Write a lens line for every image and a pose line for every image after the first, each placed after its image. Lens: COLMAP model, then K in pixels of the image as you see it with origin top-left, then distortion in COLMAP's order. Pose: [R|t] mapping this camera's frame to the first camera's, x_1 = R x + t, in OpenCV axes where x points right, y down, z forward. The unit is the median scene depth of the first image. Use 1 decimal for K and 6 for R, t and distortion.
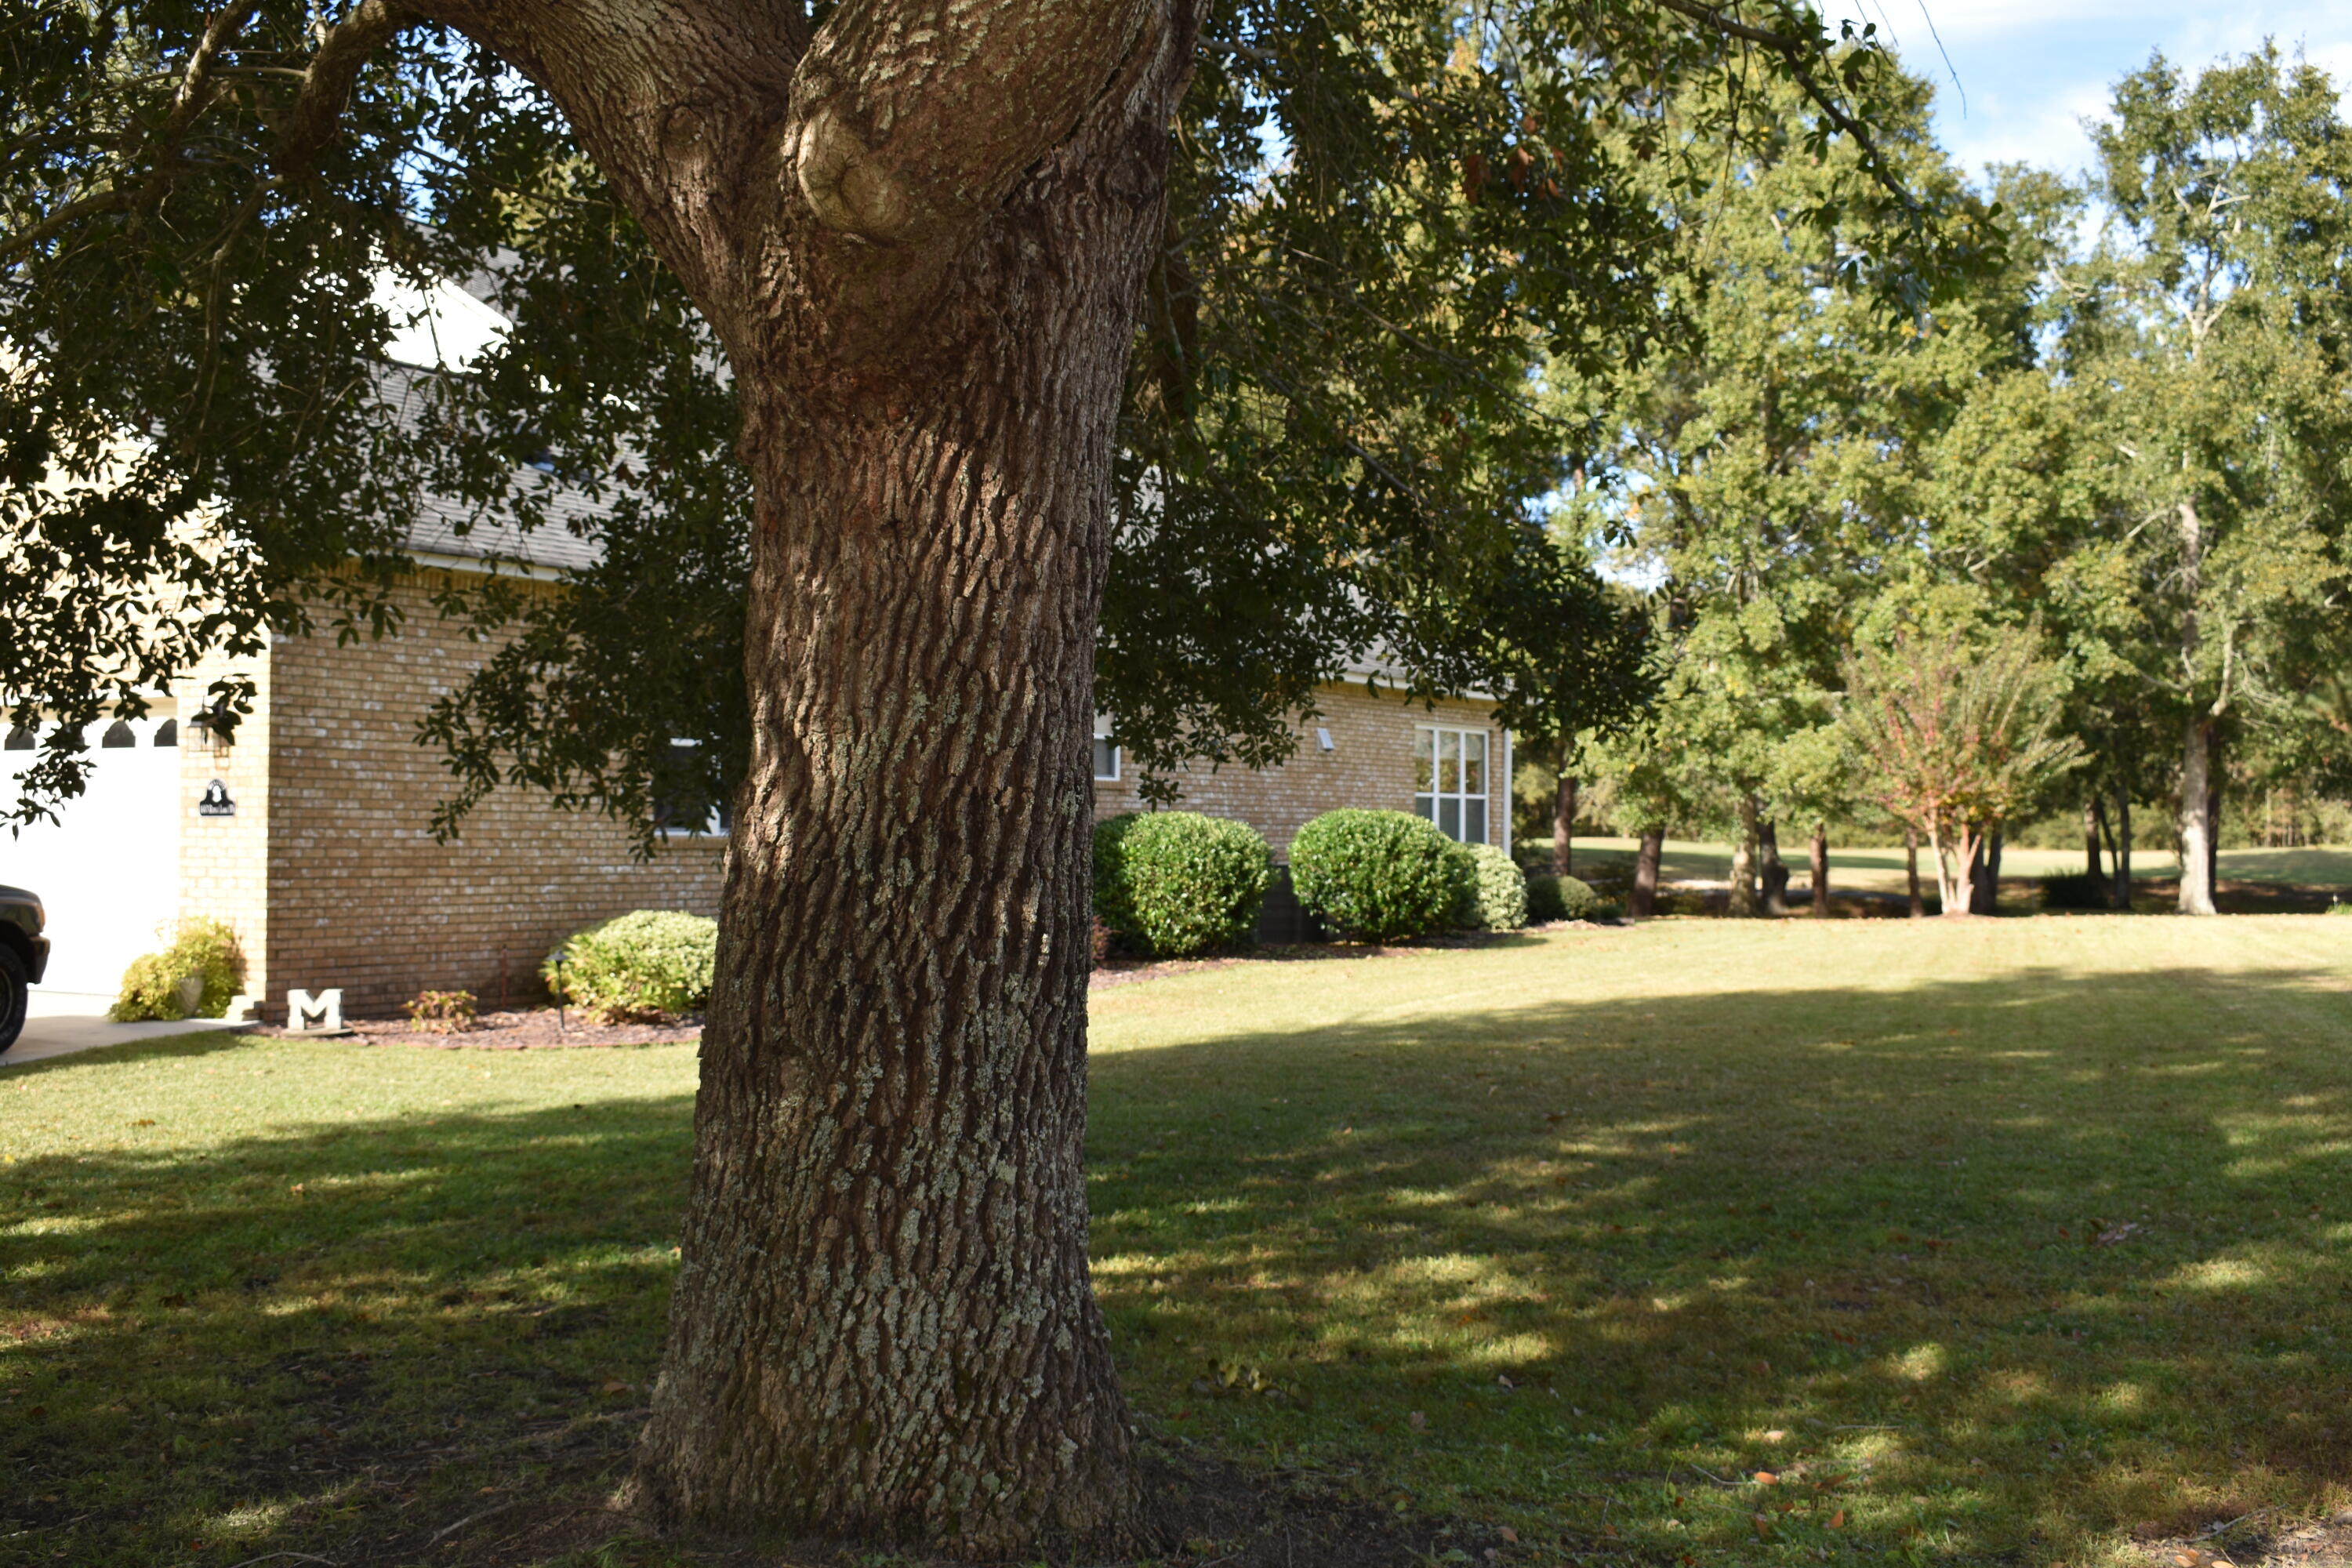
lens RADIAL K [[2524.4, 0, 1176.0], [0, 2524.4, 784.0], [0, 0, 1]] dist [-0.006107, -0.023934]
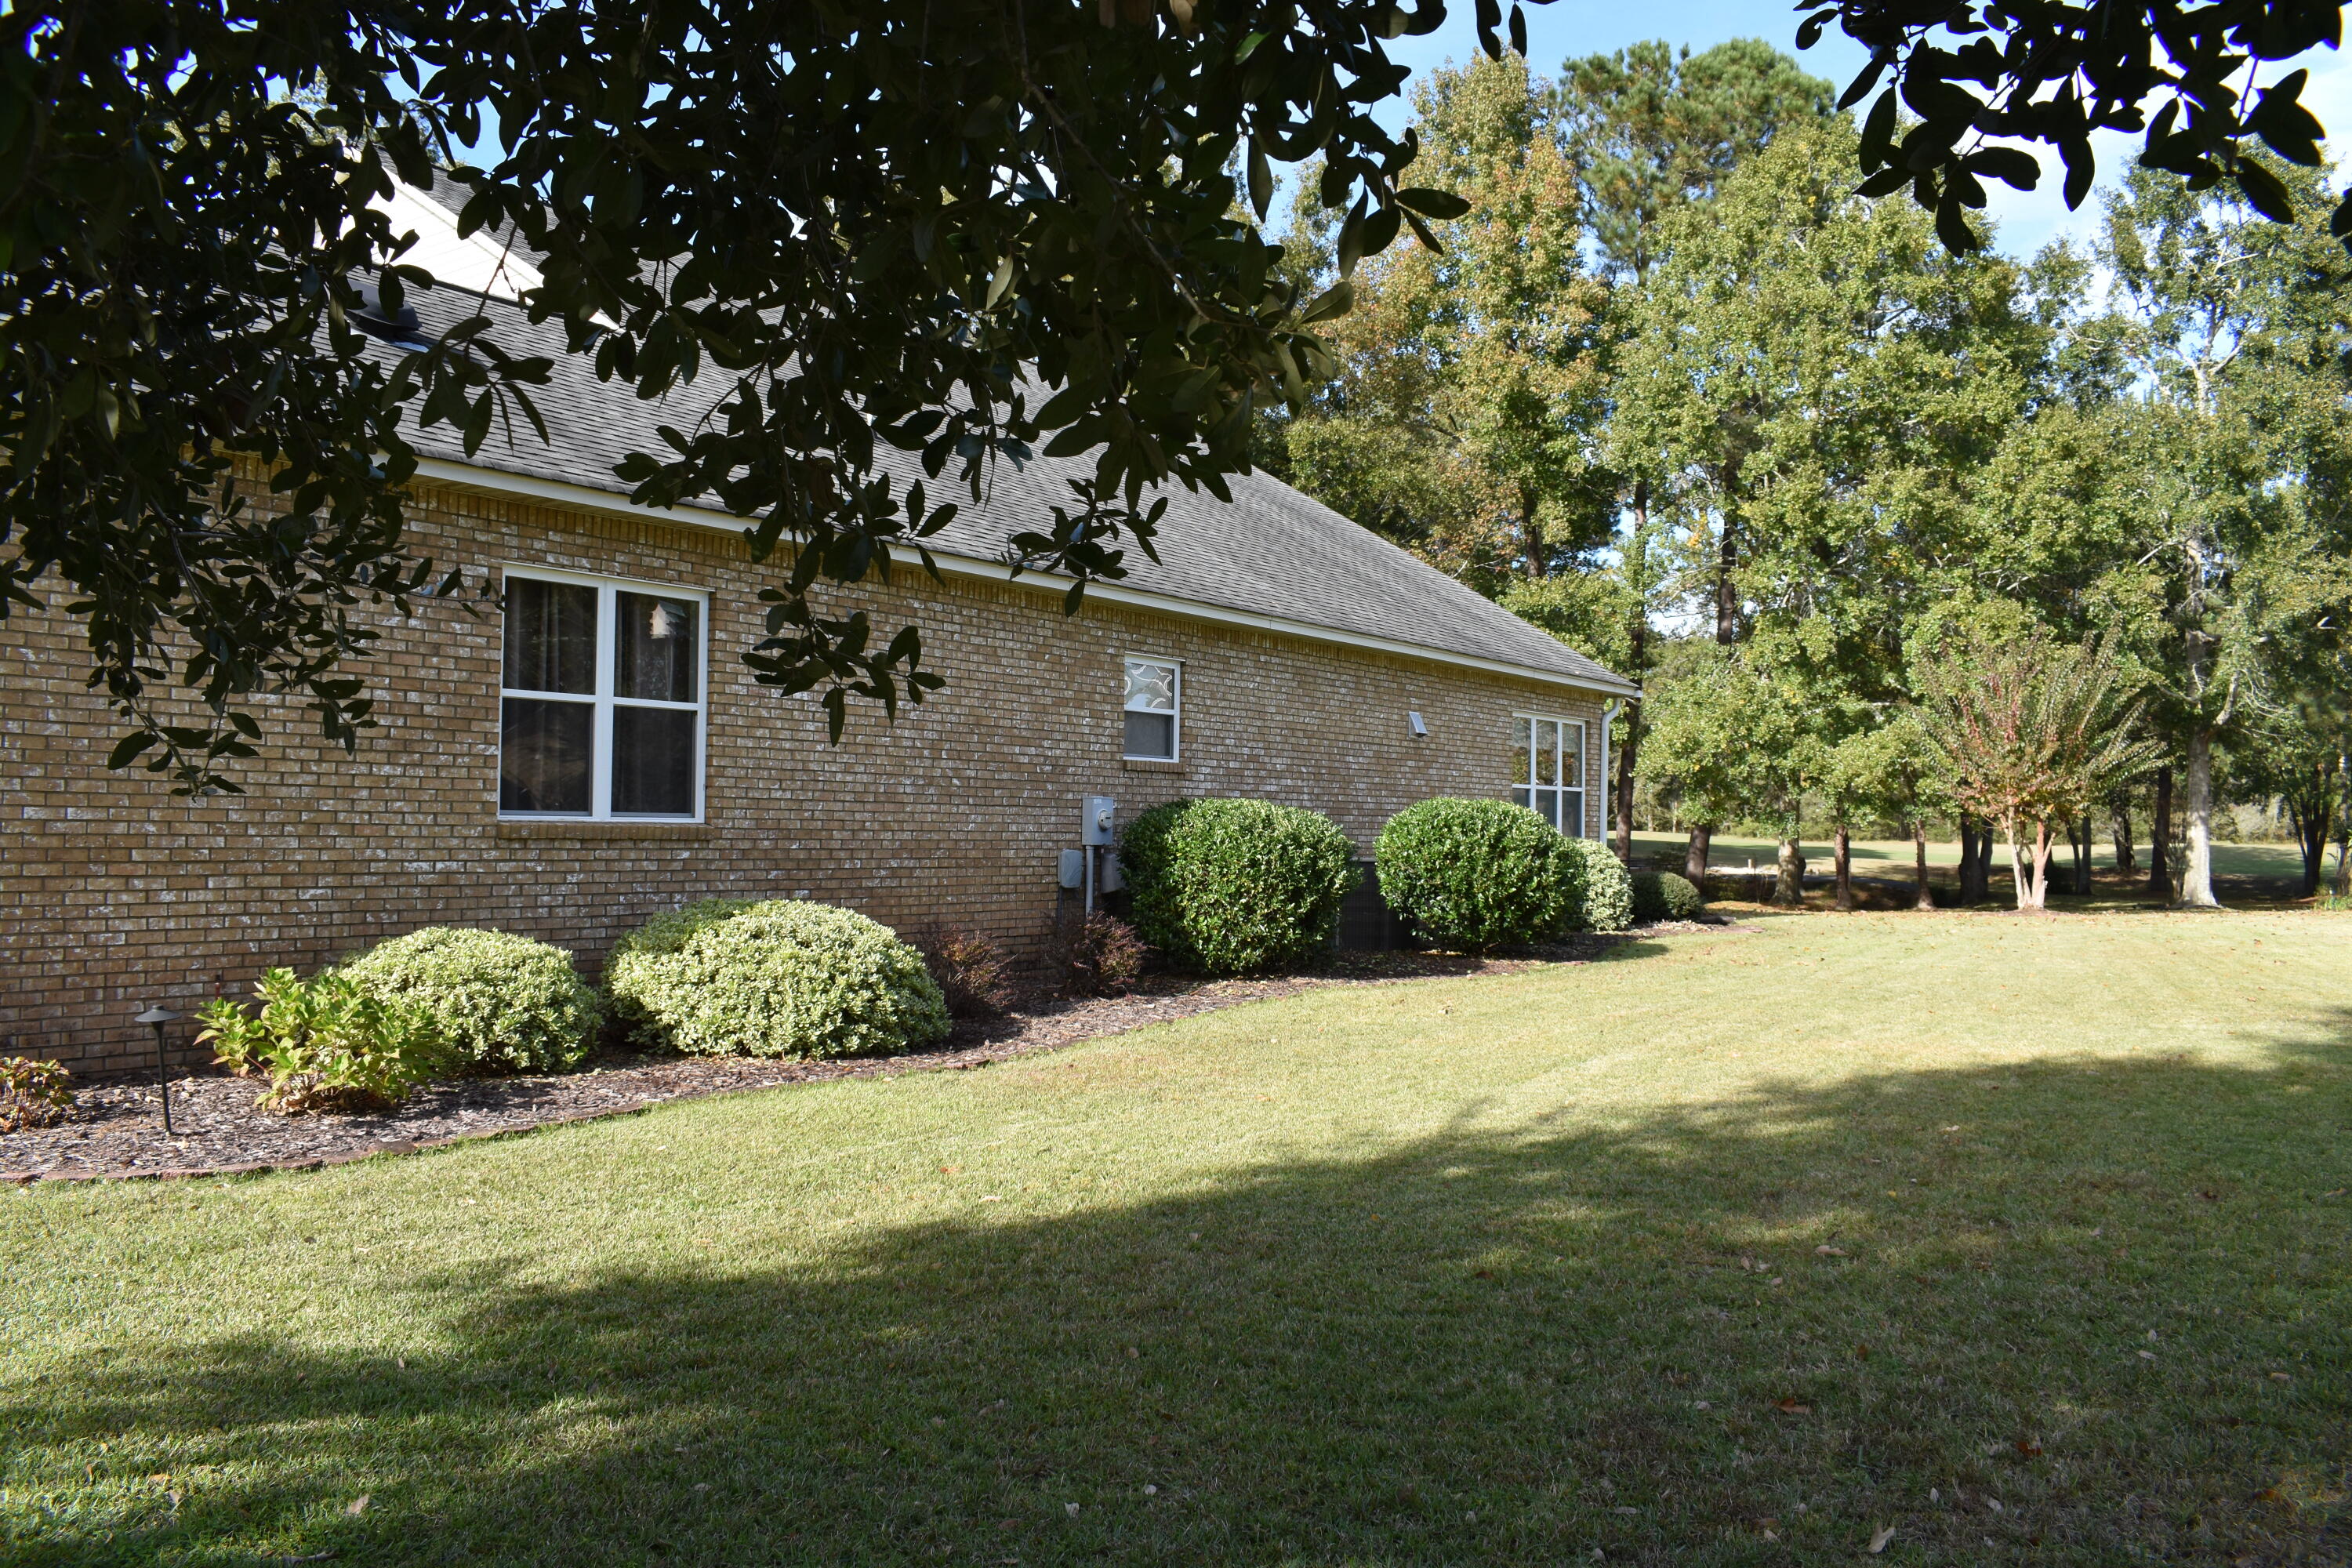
lens RADIAL K [[1870.0, 0, 1176.0], [0, 1870.0, 784.0], [0, 0, 1]] dist [-0.083925, 0.014435]
pose [[0.997641, 0.007204, -0.068272, 0.010662], [-0.007343, 0.999971, -0.001794, 0.003702], [0.068257, 0.002291, 0.997665, 0.188299]]
